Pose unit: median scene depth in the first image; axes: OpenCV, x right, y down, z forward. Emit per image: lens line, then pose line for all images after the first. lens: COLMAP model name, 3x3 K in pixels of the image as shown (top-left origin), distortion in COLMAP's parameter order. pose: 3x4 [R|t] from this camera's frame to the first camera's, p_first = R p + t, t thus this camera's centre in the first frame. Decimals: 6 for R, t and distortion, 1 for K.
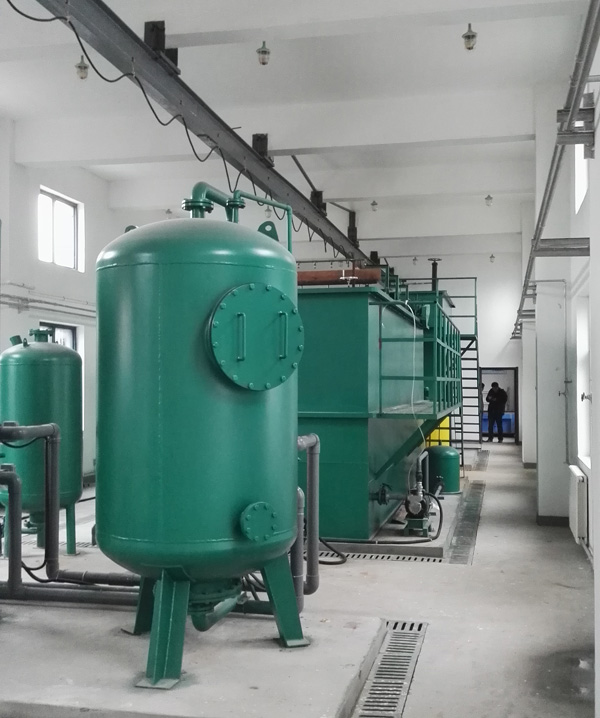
lens RADIAL K [[938.2, 0, 300.1], [0, 938.2, 360.0], [0, 0, 1]] dist [-0.102541, 0.000000]
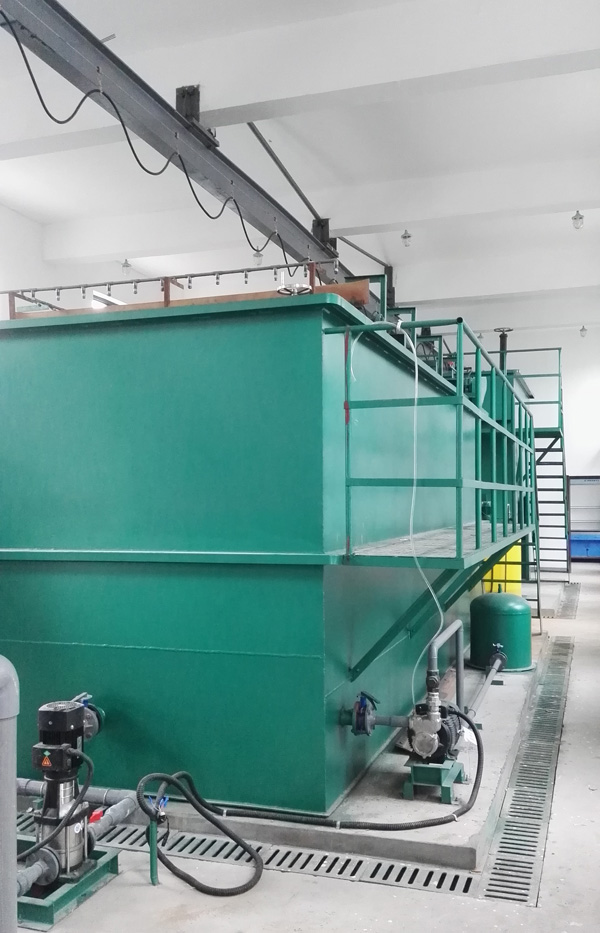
lens RADIAL K [[875.8, 0, 292.9], [0, 875.8, 496.4], [0, 0, 1]] dist [-0.023067, 0.000000]
pose [[0.992962, -0.006814, -0.118235, 0.084596], [0.009406, 0.999727, 0.021377, 0.012145], [0.118057, -0.022339, 0.992755, 0.412273]]
